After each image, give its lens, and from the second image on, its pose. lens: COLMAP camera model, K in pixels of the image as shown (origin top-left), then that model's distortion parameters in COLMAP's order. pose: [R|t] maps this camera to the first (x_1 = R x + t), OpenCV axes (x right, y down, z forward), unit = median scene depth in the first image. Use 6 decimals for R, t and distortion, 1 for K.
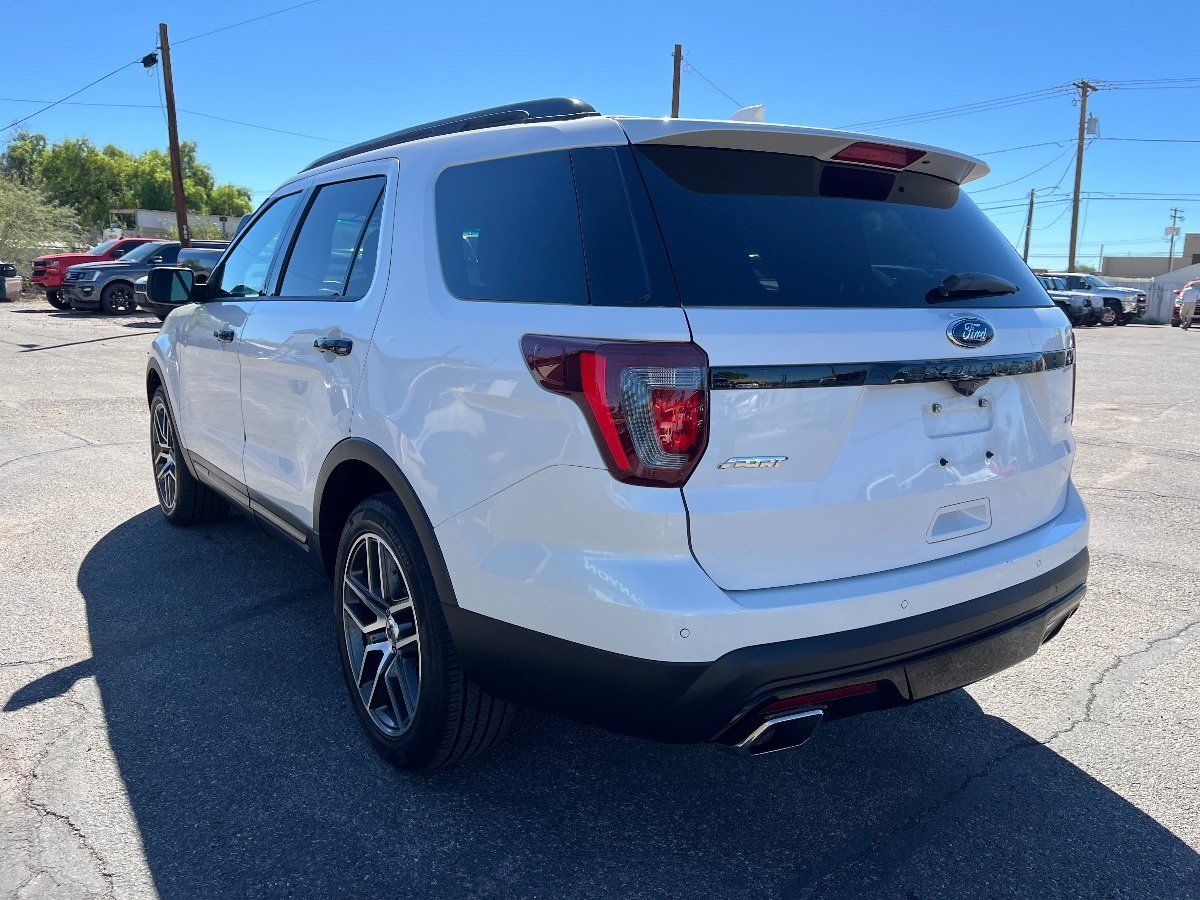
lens RADIAL K [[892.7, 0, 612.9], [0, 892.7, 454.5], [0, 0, 1]] dist [0.057757, -0.085936]
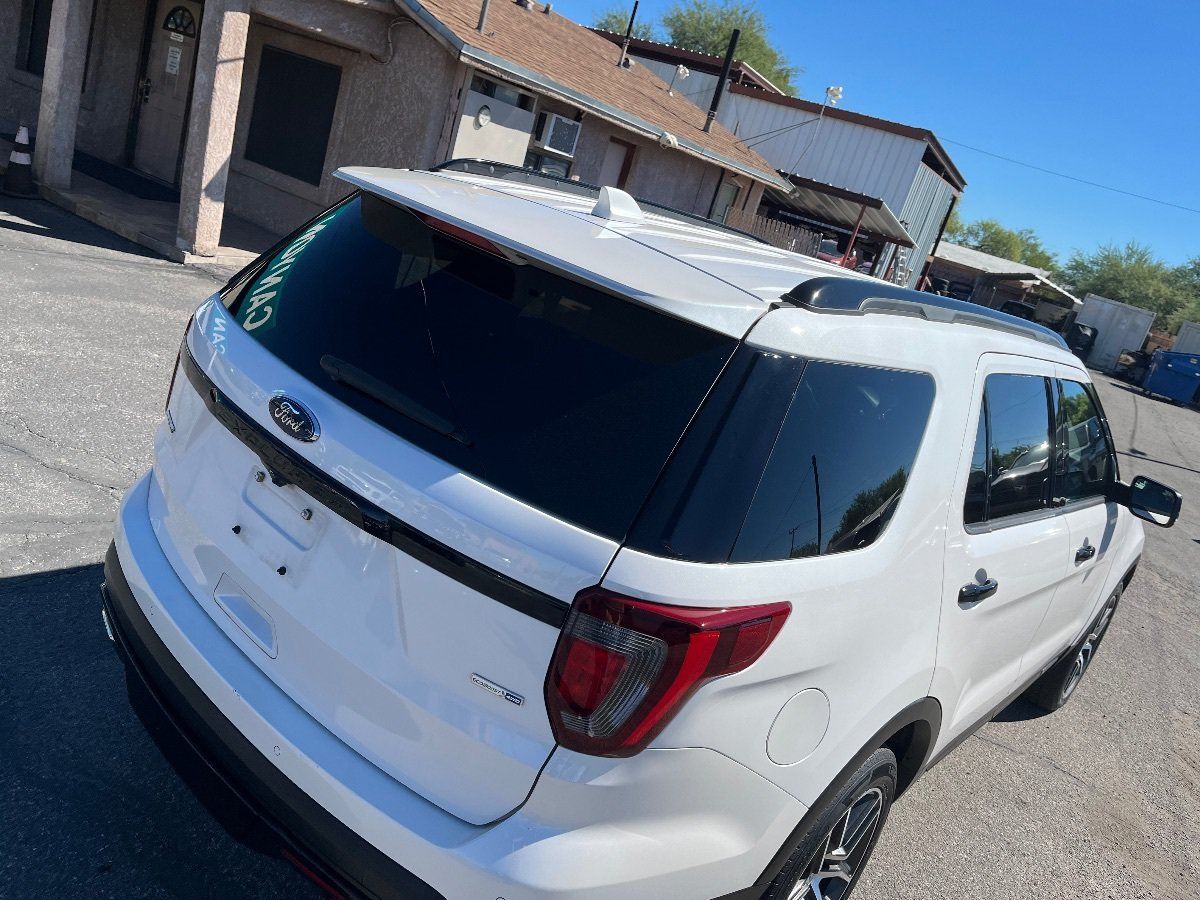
lens RADIAL K [[892.7, 0, 599.2], [0, 892.7, 455.3], [0, 0, 1]] dist [0.057757, -0.085936]
pose [[0.178552, 0.322095, -0.929717, 1.005819], [-0.446031, 0.868734, 0.215307, -0.335534], [0.877027, 0.376239, 0.298779, 0.809965]]
